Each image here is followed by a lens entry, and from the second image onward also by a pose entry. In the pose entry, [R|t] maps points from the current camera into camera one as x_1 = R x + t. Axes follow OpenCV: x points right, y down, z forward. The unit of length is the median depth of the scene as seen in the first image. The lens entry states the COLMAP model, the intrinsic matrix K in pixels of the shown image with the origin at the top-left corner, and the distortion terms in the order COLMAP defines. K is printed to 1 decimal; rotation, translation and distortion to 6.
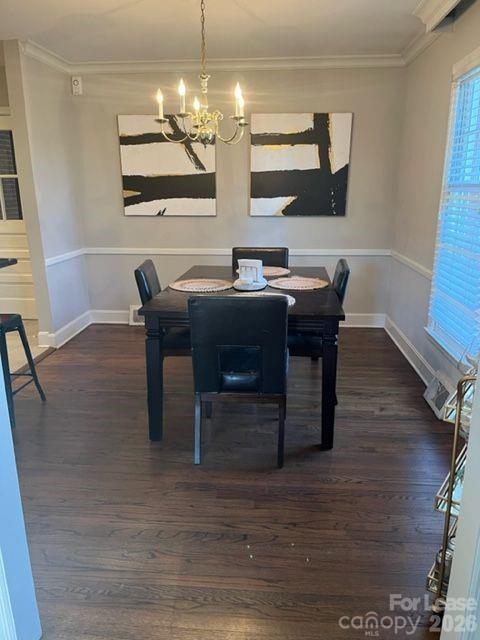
lens RADIAL K [[481.0, 0, 240.8], [0, 481.0, 319.8], [0, 0, 1]] dist [0.005566, -0.003729]
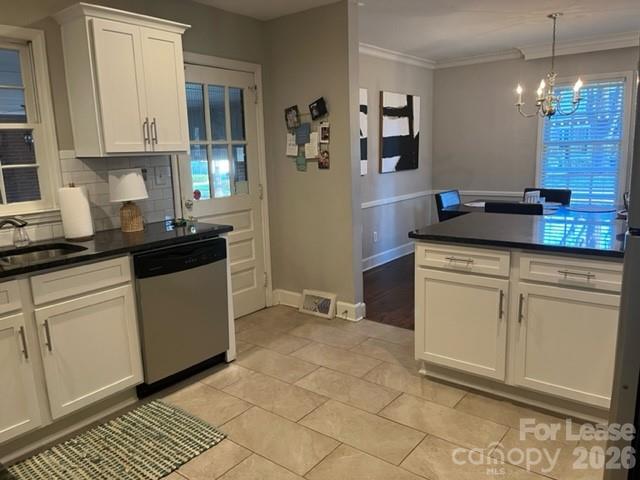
lens RADIAL K [[481.0, 0, 318.7], [0, 481.0, 238.3], [0, 0, 1]] dist [0.005566, -0.003729]
pose [[0.549693, -0.175043, 0.816822, -1.145960], [0.248407, 0.967820, 0.040232, -0.152495], [-0.797579, 0.180789, 0.575486, 0.484592]]
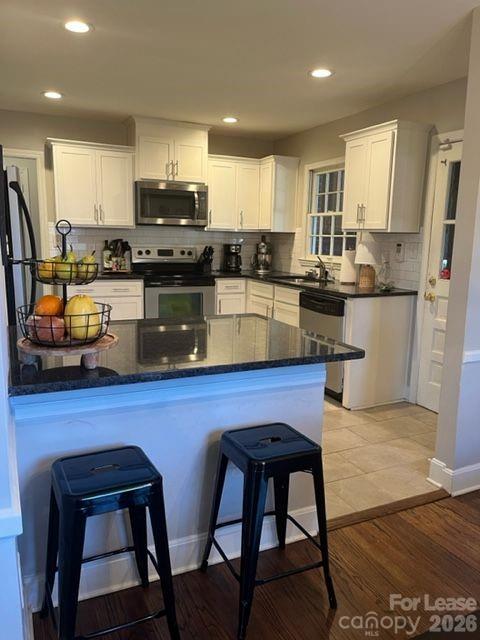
lens RADIAL K [[481.0, 0, 242.1], [0, 481.0, 318.7], [0, 0, 1]] dist [0.005566, -0.003729]
pose [[0.492474, 0.149712, -0.857354, -0.022366], [-0.242466, 0.969694, 0.030054, -0.110847], [0.835871, 0.193078, 0.513849, 0.416650]]
